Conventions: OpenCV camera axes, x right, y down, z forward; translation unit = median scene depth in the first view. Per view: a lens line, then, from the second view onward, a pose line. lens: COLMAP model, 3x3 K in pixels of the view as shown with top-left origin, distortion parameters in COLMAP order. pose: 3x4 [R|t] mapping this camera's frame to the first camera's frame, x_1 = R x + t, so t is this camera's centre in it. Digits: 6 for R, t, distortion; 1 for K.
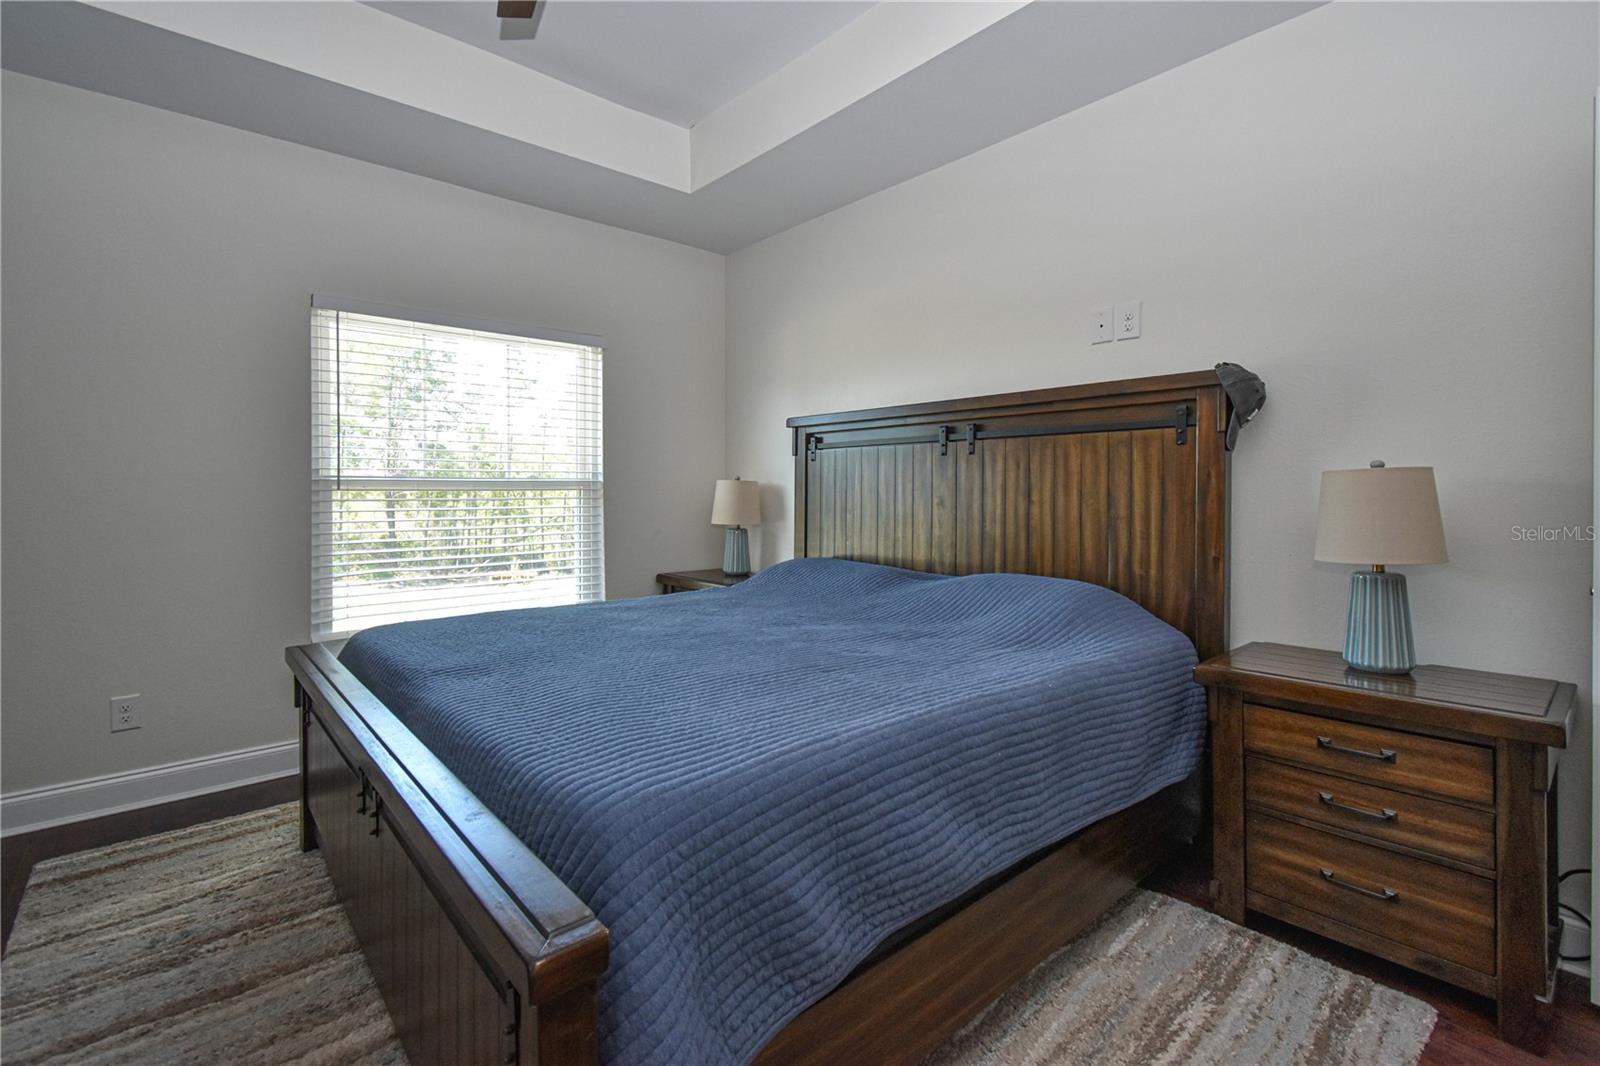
lens RADIAL K [[725.7, 0, 795.6], [0, 725.7, 504.1], [0, 0, 1]] dist [0.002663, 0.000075]
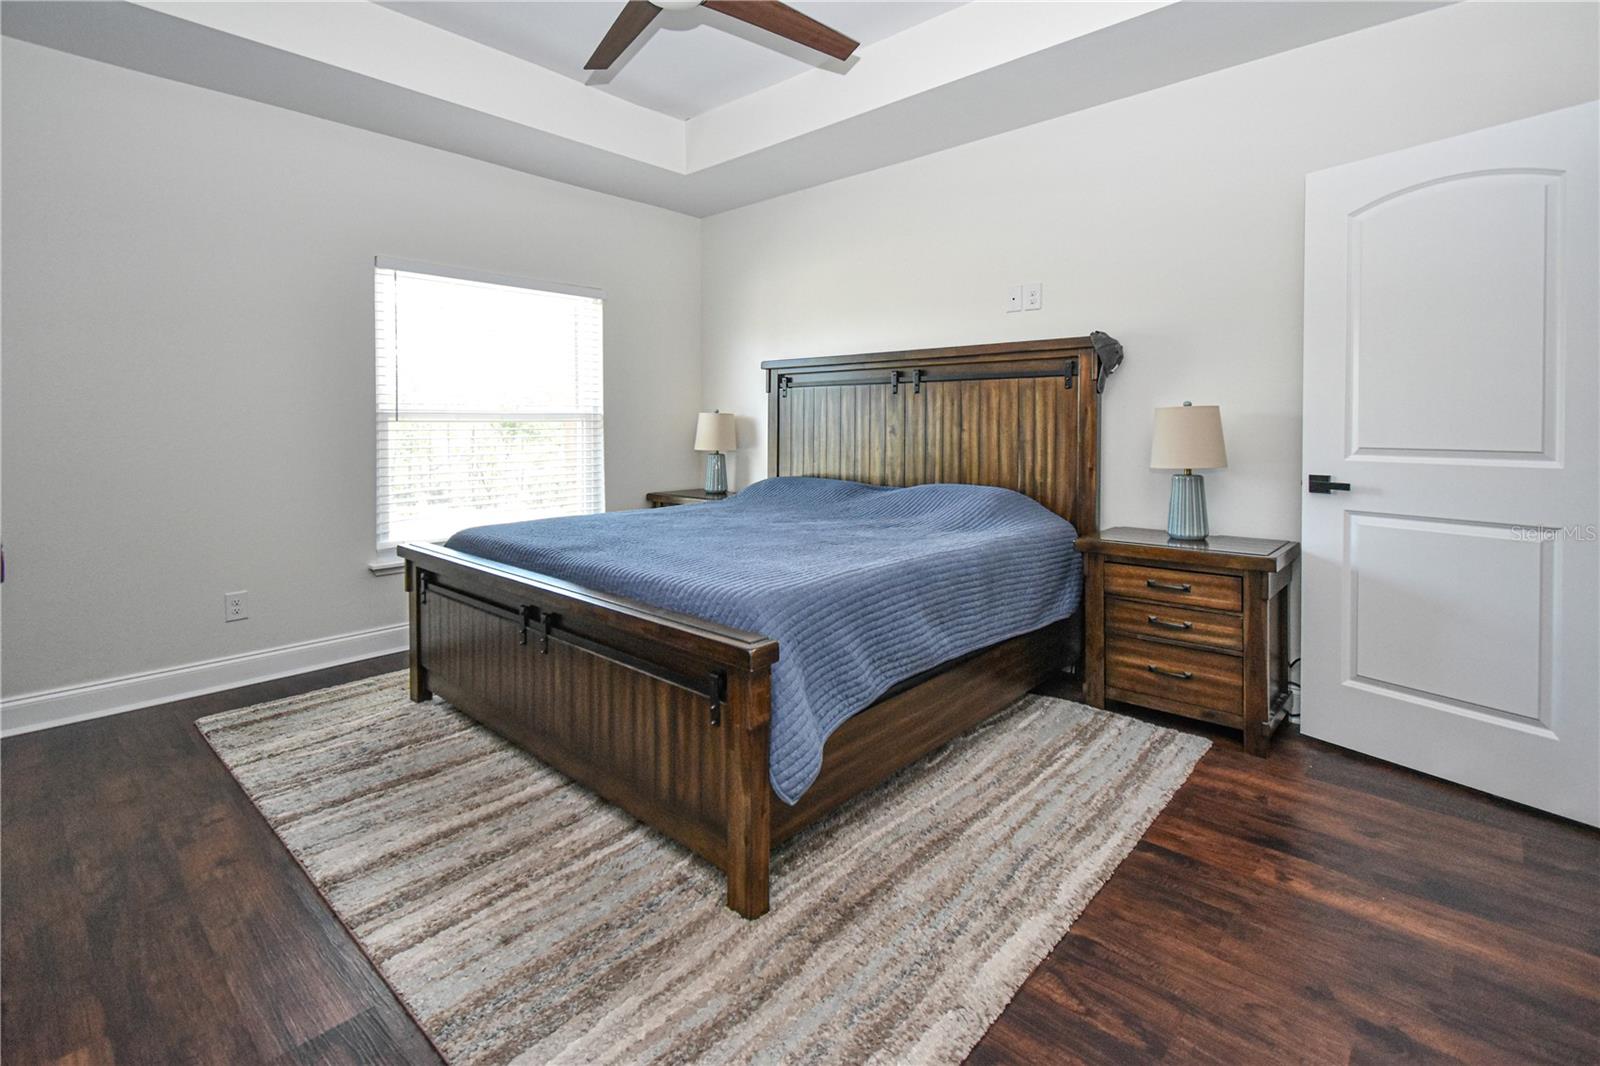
lens RADIAL K [[738.8, 0, 795.9], [0, 738.8, 450.4], [0, 0, 1]] dist [0.001599, 0.000580]
pose [[0.993235, -0.005025, 0.116014, -0.166724], [0.002790, 0.999808, 0.019419, 0.009155], [-0.116090, -0.018964, 0.993058, -0.378463]]
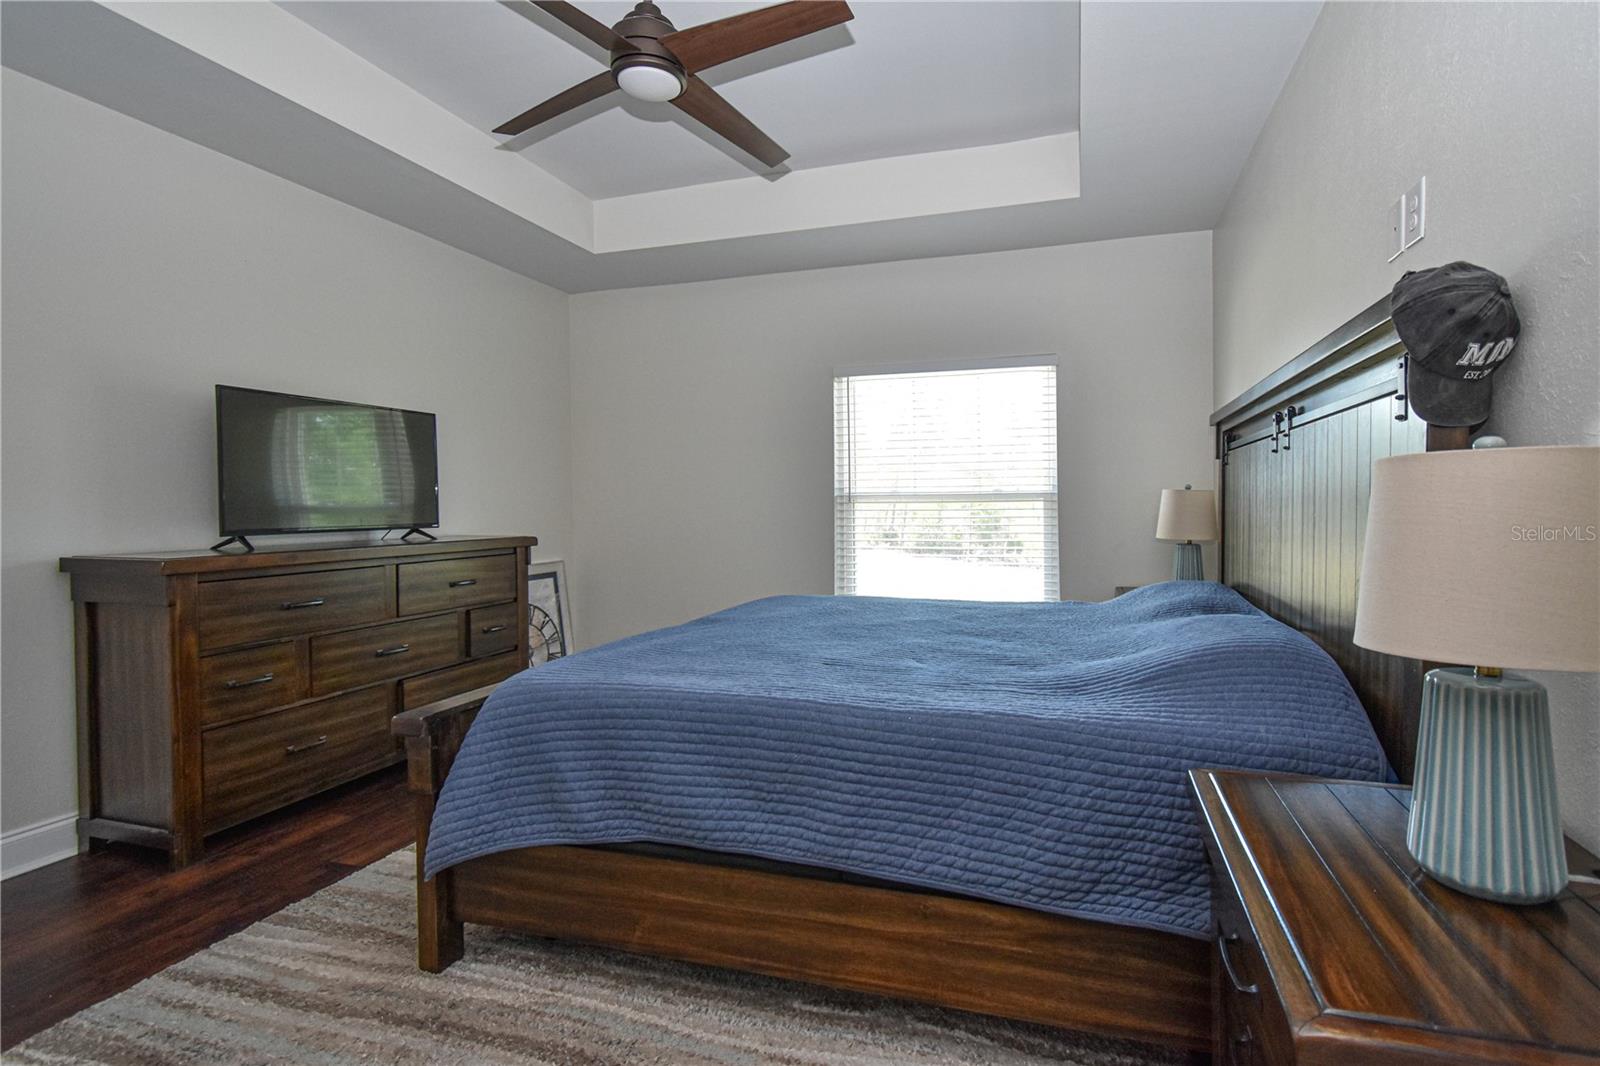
lens RADIAL K [[729.1, 0, 879.3], [0, 729.1, 526.7], [0, 0, 1]] dist [0.001380, 0.000216]
pose [[0.552946, 0.022467, -0.832914, 0.829350], [-0.006710, 0.999724, 0.022512, -0.007253], [0.833190, -0.006859, 0.552945, 0.354786]]
